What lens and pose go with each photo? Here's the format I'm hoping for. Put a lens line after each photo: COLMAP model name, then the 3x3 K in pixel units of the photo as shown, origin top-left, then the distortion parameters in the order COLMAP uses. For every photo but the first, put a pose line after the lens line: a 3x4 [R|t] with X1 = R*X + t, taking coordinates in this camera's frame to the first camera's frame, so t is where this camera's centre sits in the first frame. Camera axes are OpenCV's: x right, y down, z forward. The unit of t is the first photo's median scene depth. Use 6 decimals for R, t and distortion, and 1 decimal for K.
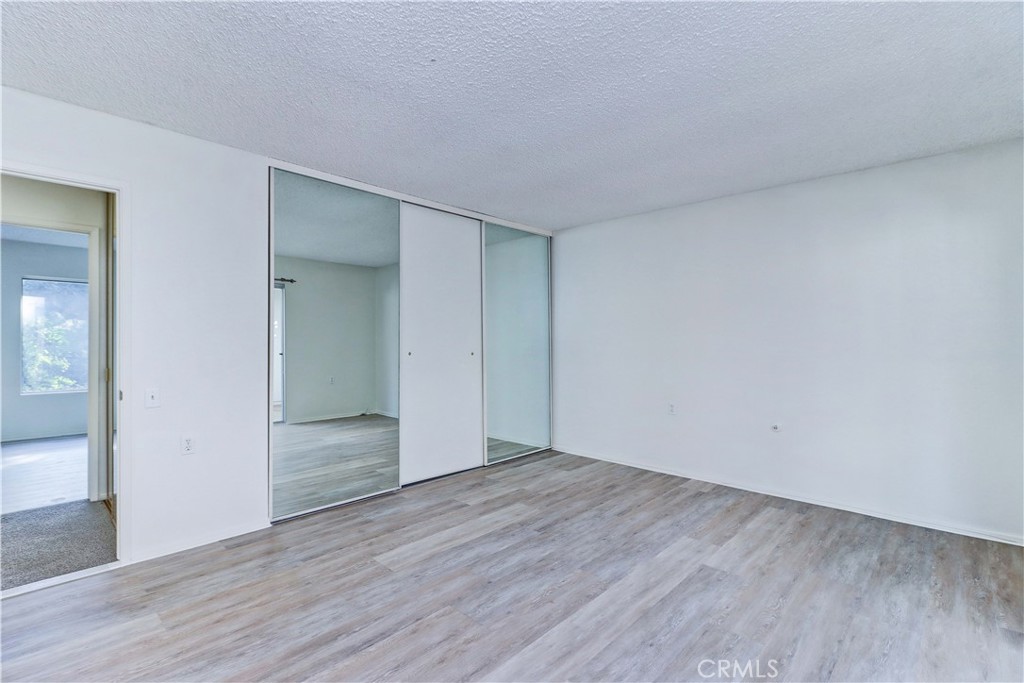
lens RADIAL K [[473.4, 0, 517.8], [0, 473.4, 333.8], [0, 0, 1]] dist [0.015566, -0.011492]
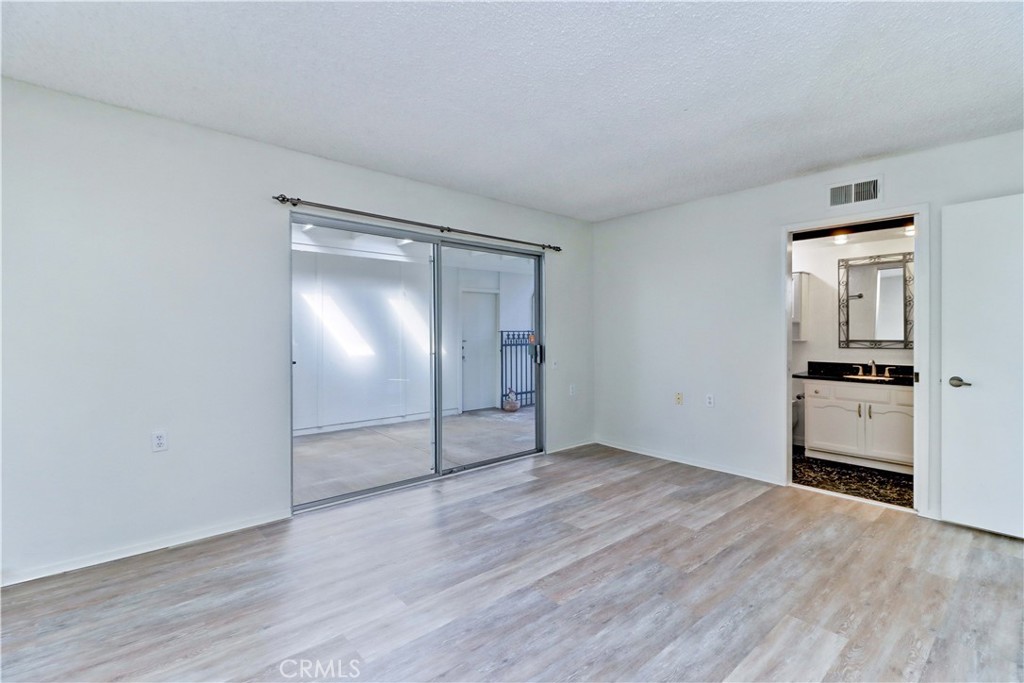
lens RADIAL K [[473.4, 0, 517.8], [0, 473.4, 333.8], [0, 0, 1]] dist [0.015566, -0.011492]
pose [[-0.995877, -0.002140, 0.090684, 0.122729], [-0.002814, 0.999969, -0.007307, 0.021859], [-0.090666, -0.007532, -0.995853, 1.768097]]
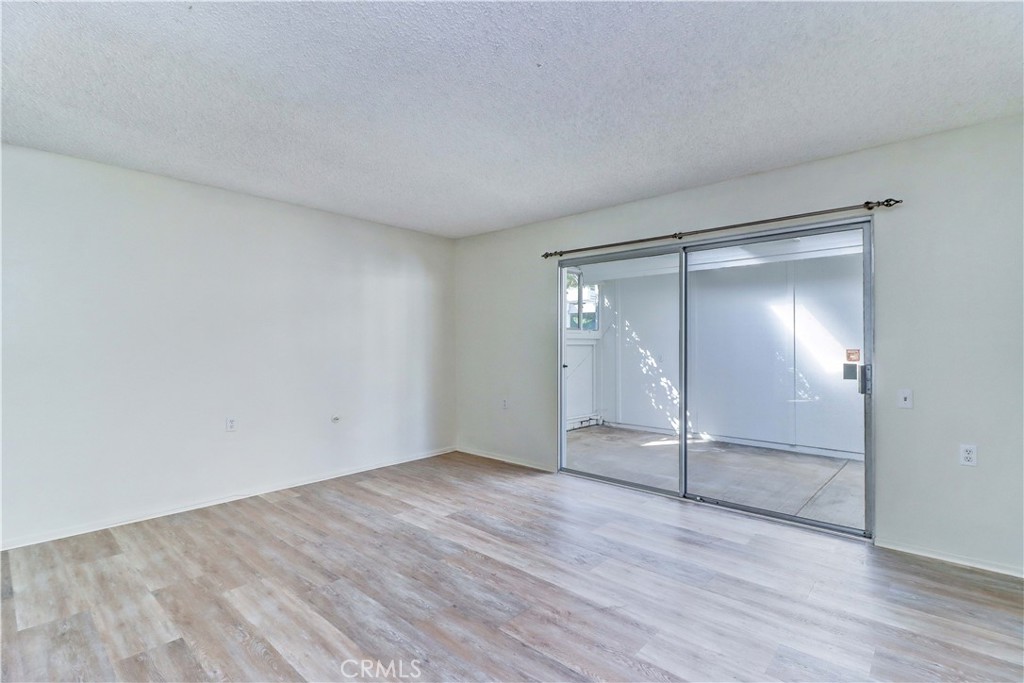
lens RADIAL K [[473.4, 0, 517.8], [0, 473.4, 333.8], [0, 0, 1]] dist [0.015566, -0.011492]
pose [[-0.021979, 0.020032, 0.999558, -0.903607], [-0.010155, 0.999743, -0.020259, 0.009666], [-0.999707, -0.010595, -0.021770, 0.817083]]
